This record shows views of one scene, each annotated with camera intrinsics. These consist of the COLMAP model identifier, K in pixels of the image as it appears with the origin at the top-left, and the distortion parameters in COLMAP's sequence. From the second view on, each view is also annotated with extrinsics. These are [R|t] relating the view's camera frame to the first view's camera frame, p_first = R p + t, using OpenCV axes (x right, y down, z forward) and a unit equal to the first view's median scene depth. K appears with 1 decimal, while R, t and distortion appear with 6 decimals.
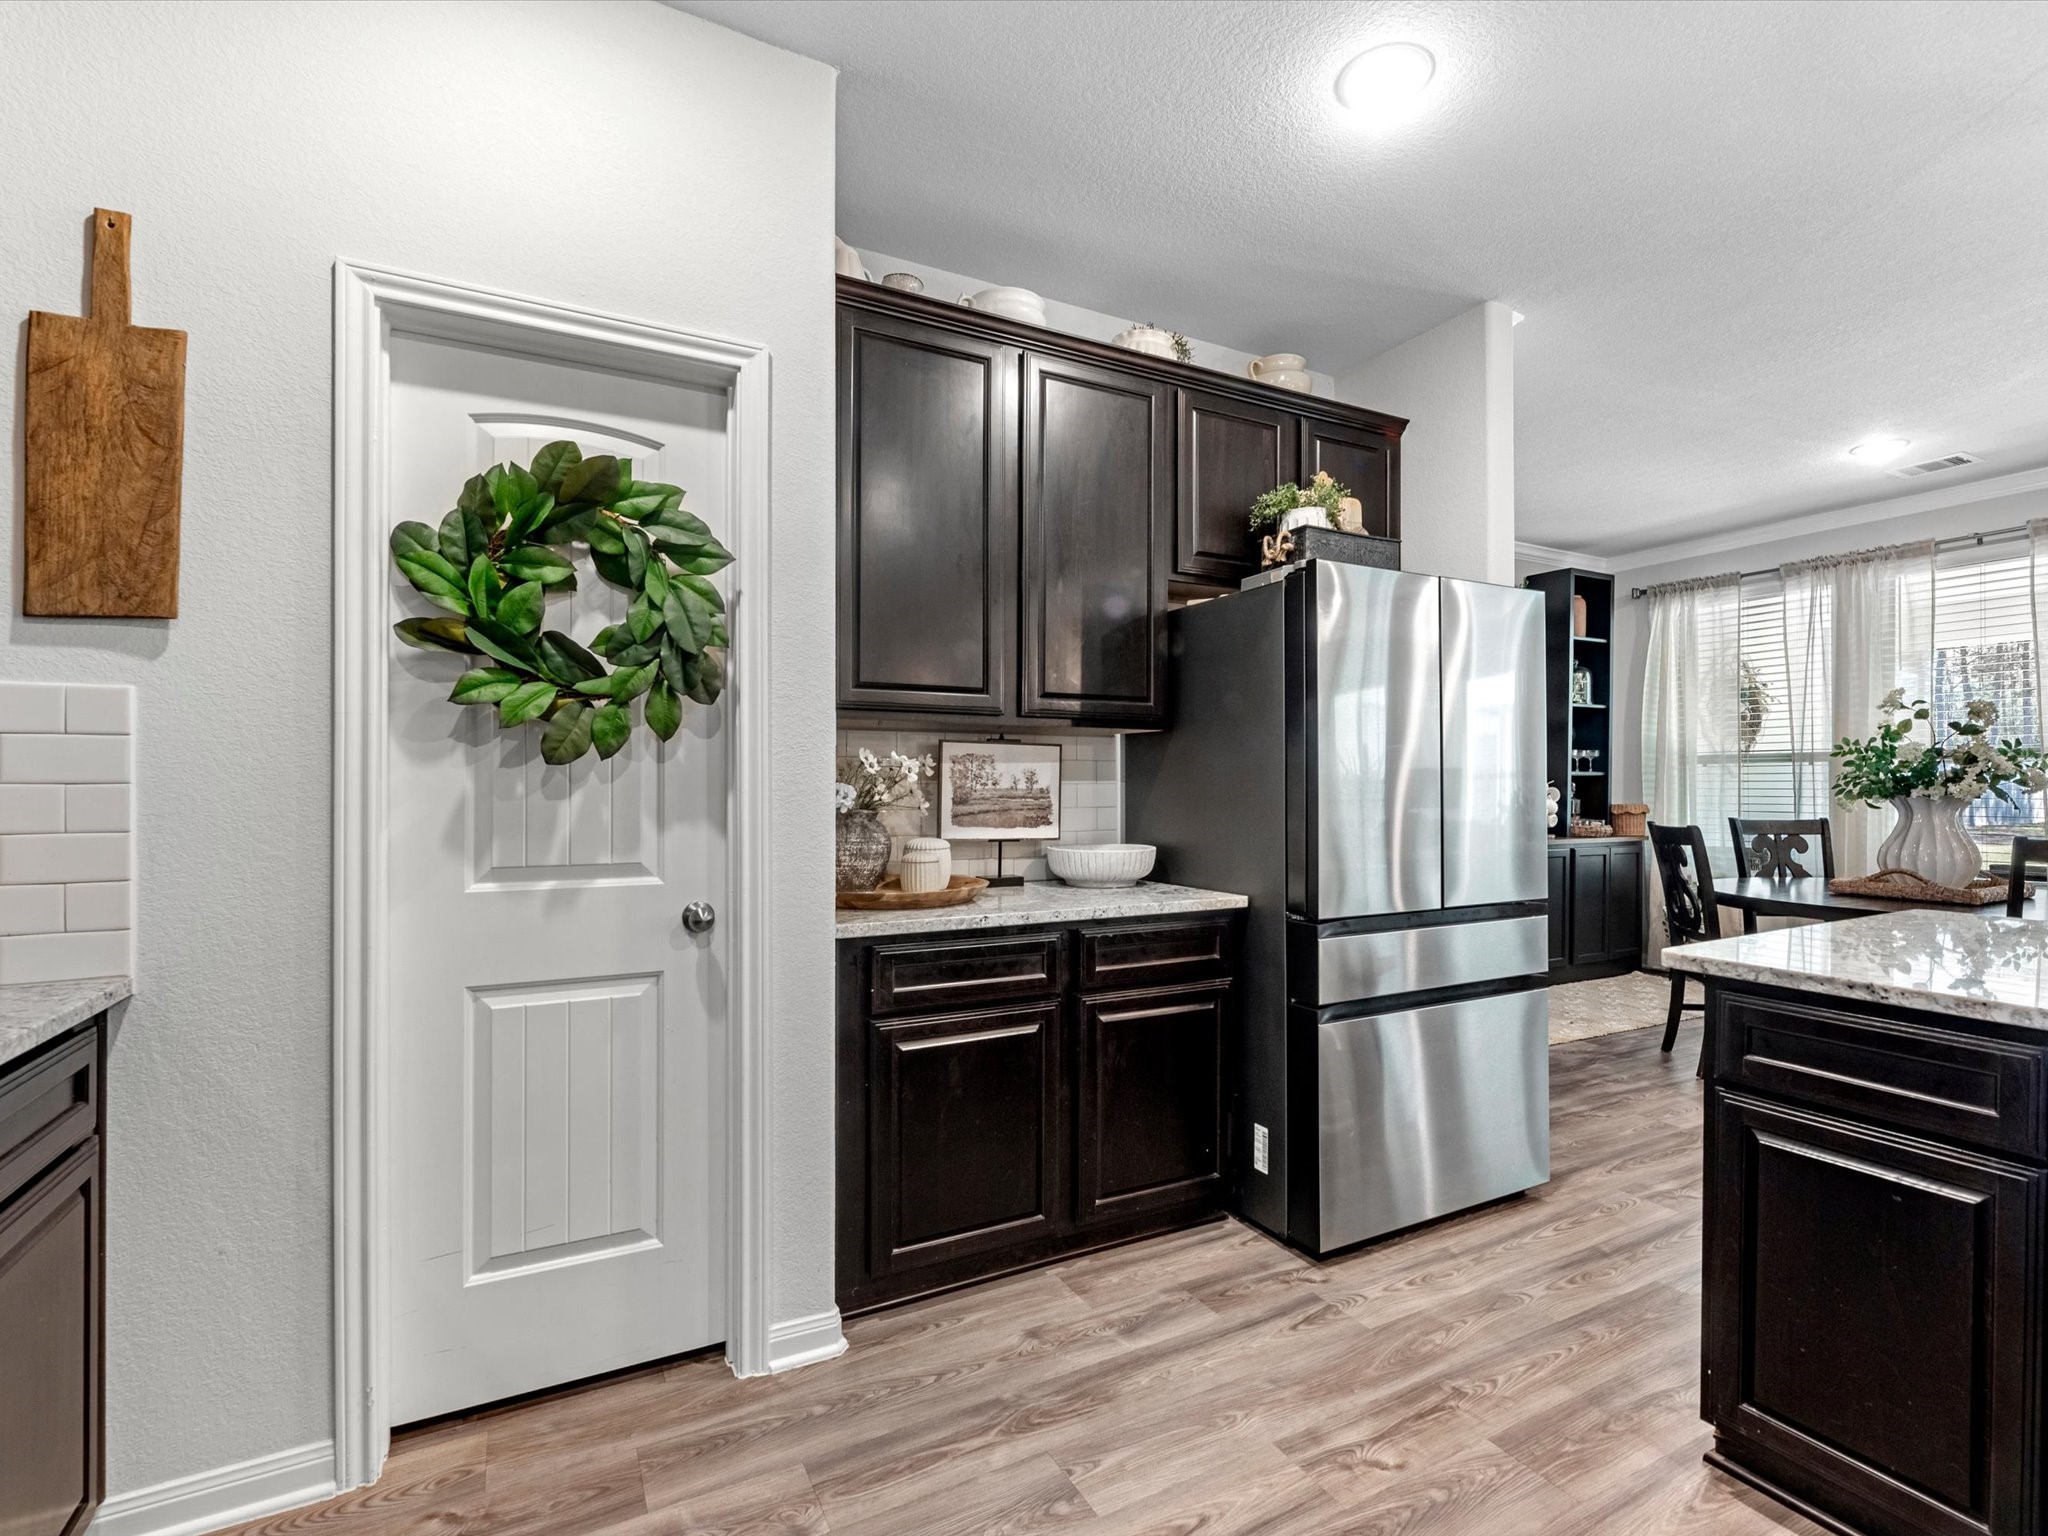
lens RADIAL K [[951.7, 0, 1020.0], [0, 951.7, 775.3], [0, 0, 1]] dist [-0.004107, -0.000753]
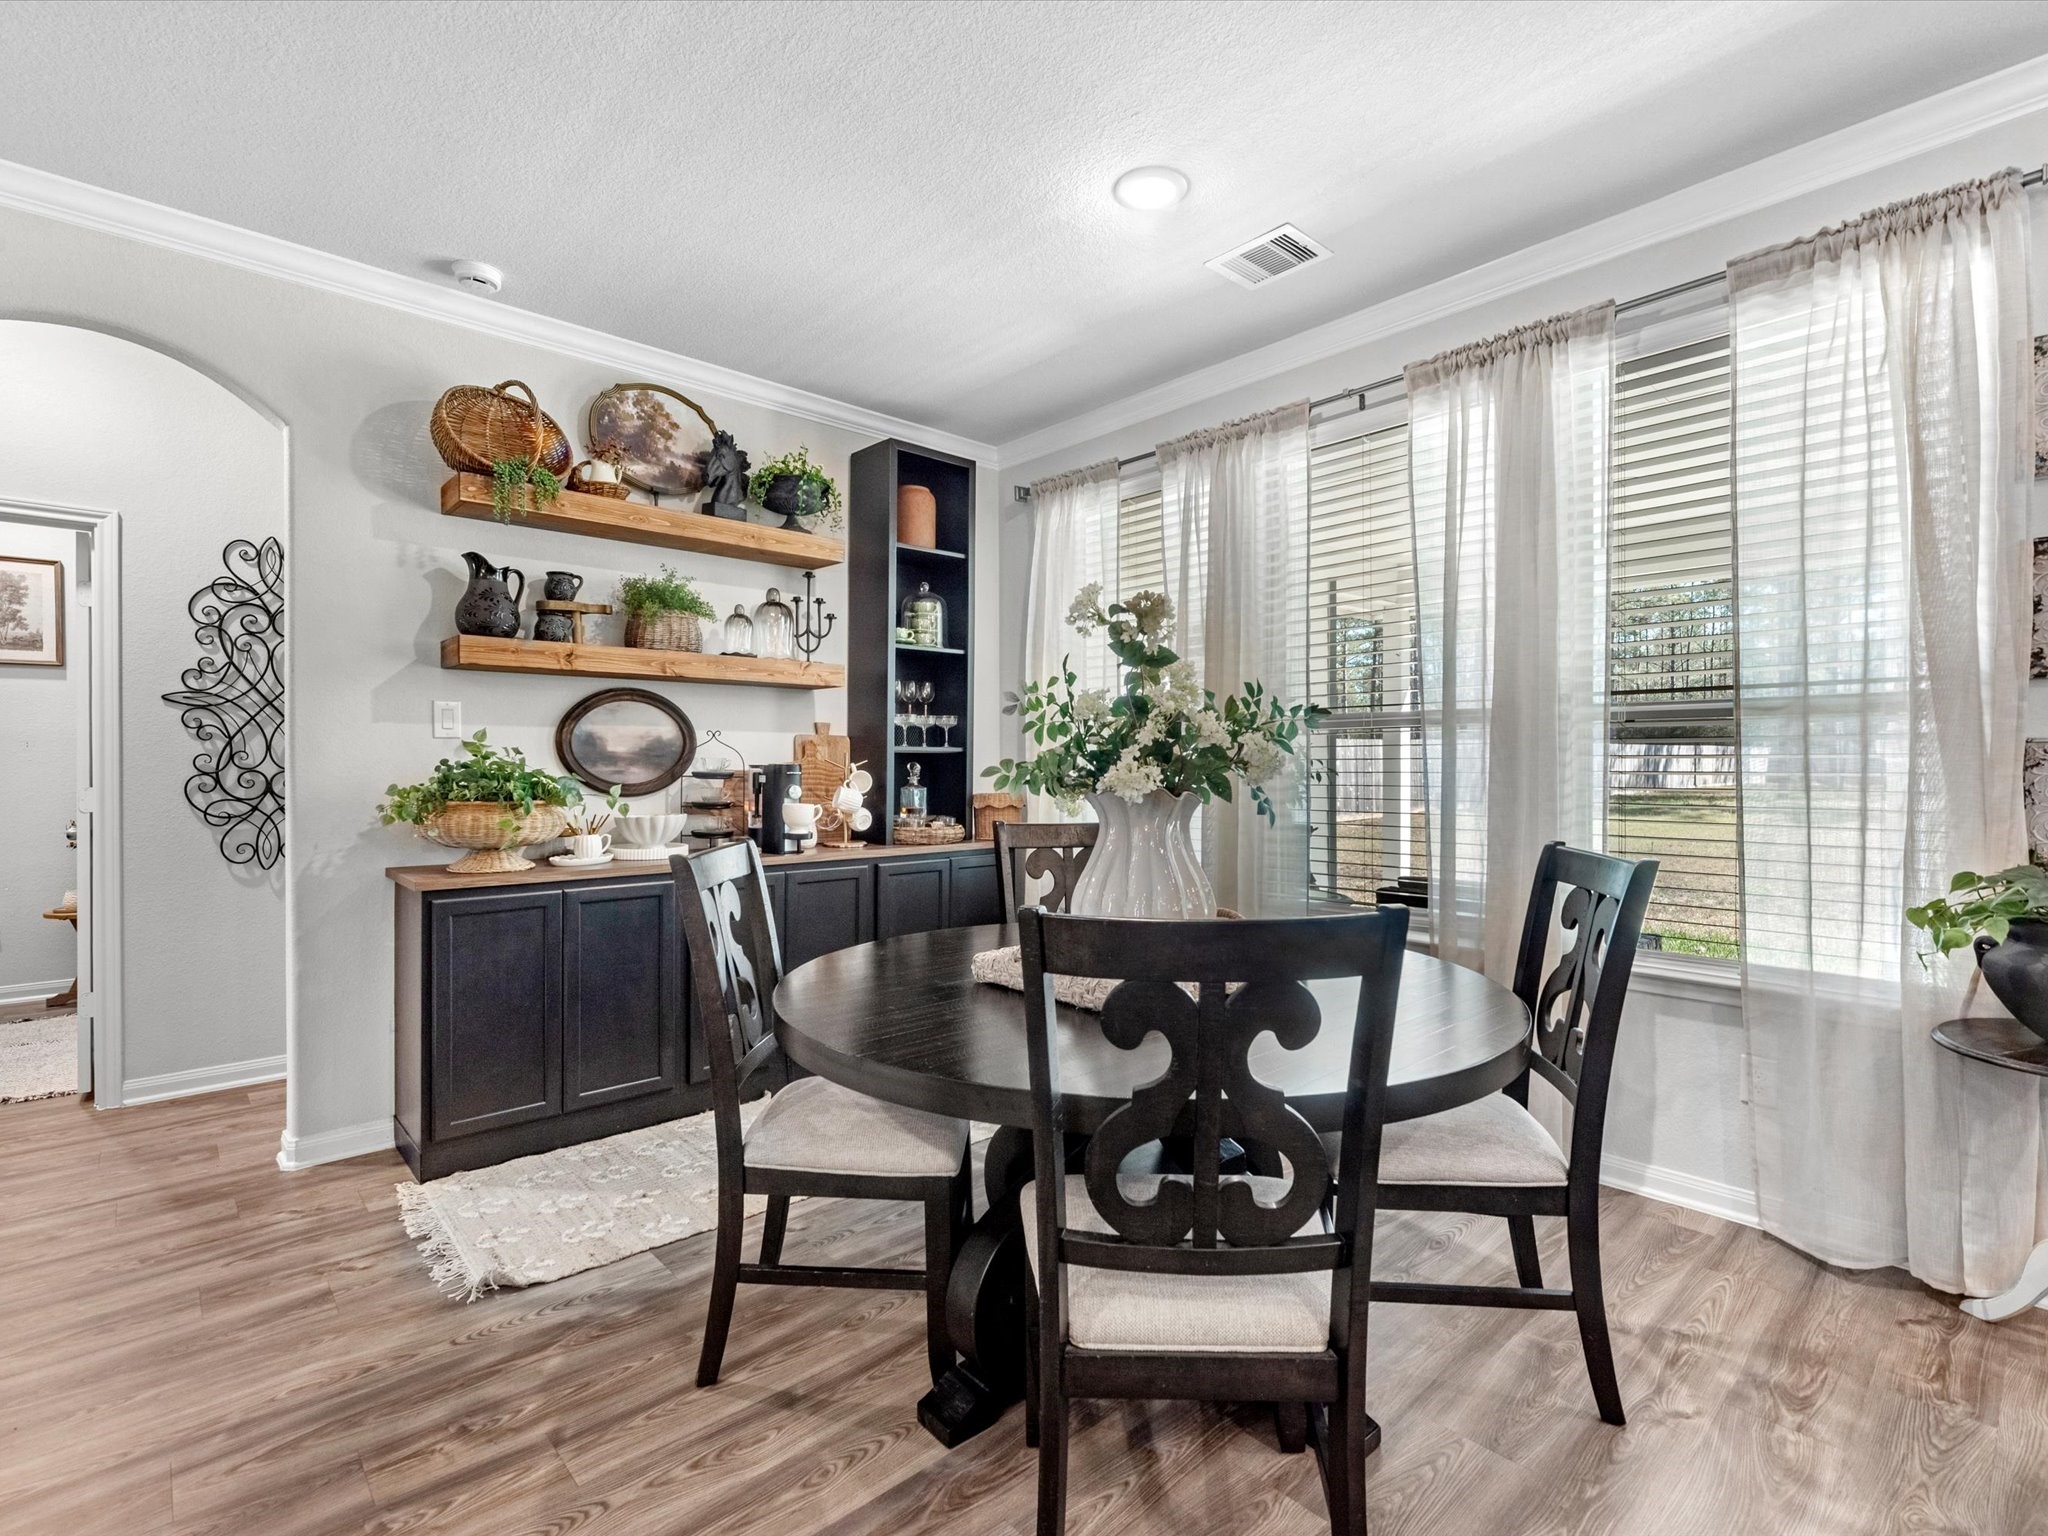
lens RADIAL K [[951.7, 0, 1028.0], [0, 951.7, 773.6], [0, 0, 1]] dist [-0.004107, -0.000753]
pose [[0.963945, 0.000568, 0.266099, 0.562151], [-0.005998, 0.999790, 0.019595, 0.002011], [-0.266032, -0.020485, 0.963746, 0.378482]]
